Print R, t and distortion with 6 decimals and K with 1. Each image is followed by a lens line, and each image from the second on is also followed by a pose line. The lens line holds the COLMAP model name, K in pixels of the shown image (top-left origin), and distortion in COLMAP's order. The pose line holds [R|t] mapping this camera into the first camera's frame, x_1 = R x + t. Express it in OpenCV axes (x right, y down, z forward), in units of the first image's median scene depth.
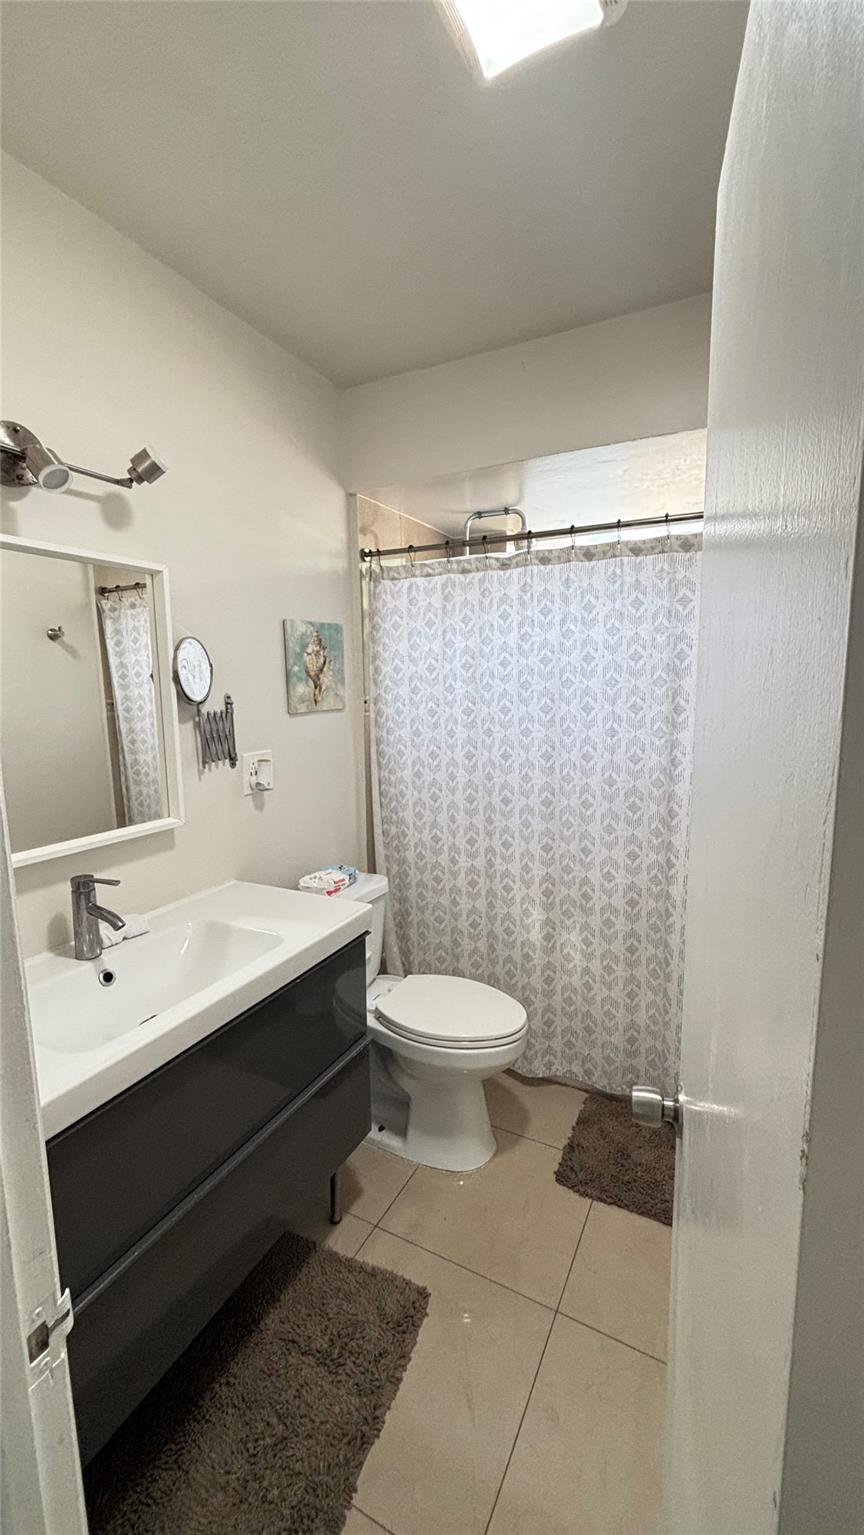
lens RADIAL K [[614.6, 0, 433.9], [0, 614.6, 769.1], [0, 0, 1]] dist [-0.000257, 0.000315]
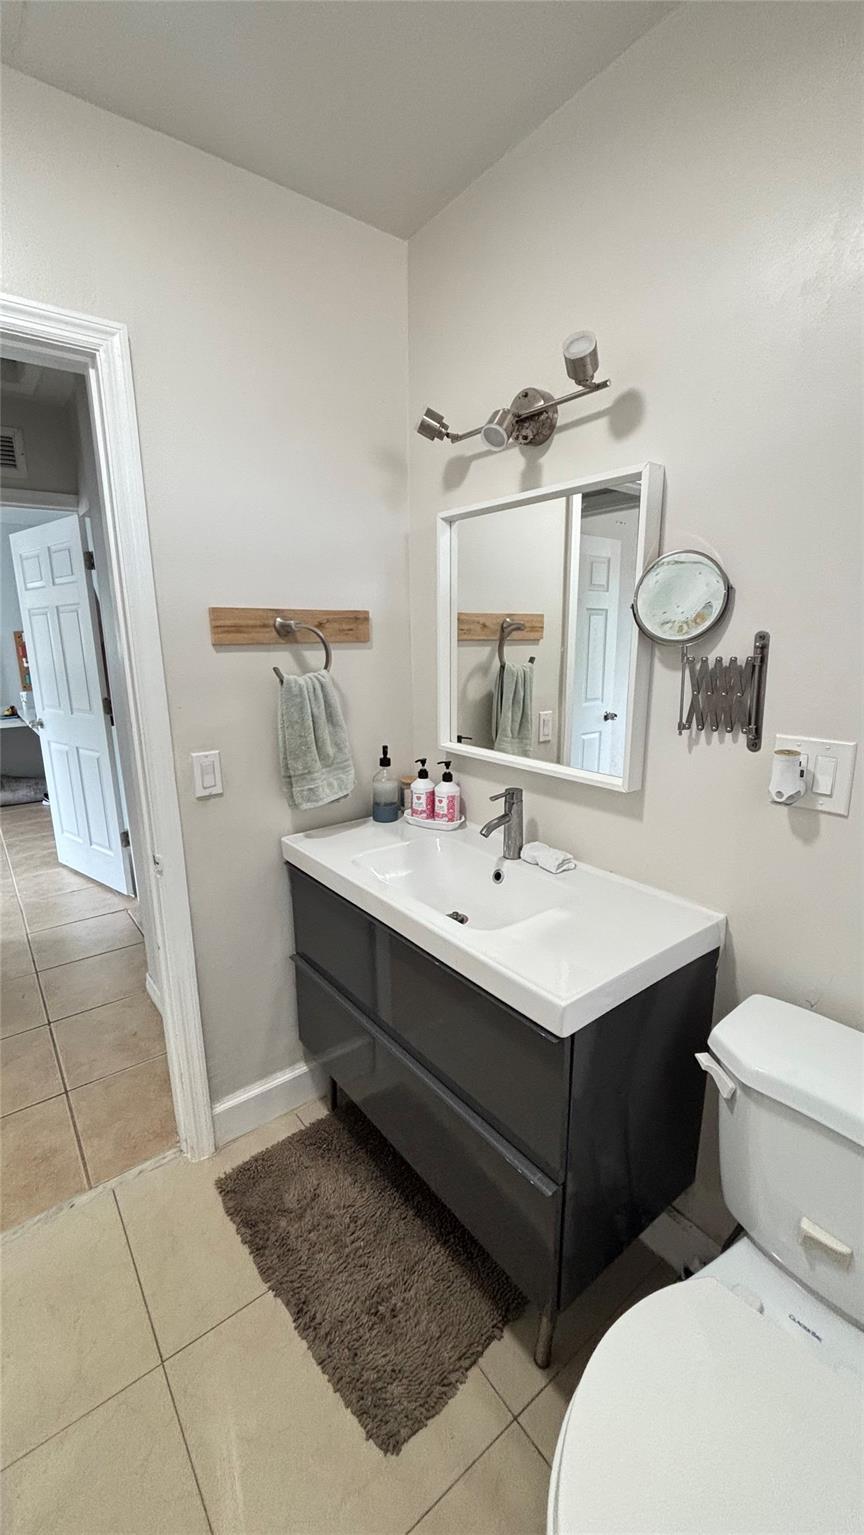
lens RADIAL K [[614.6, 0, 432.3], [0, 614.6, 769.0], [0, 0, 1]] dist [-0.000257, 0.000315]
pose [[-0.424430, 0.209599, -0.880867, 0.450508], [-0.115904, 0.952260, 0.282432, -0.150366], [0.898012, 0.221968, -0.379875, 1.147813]]
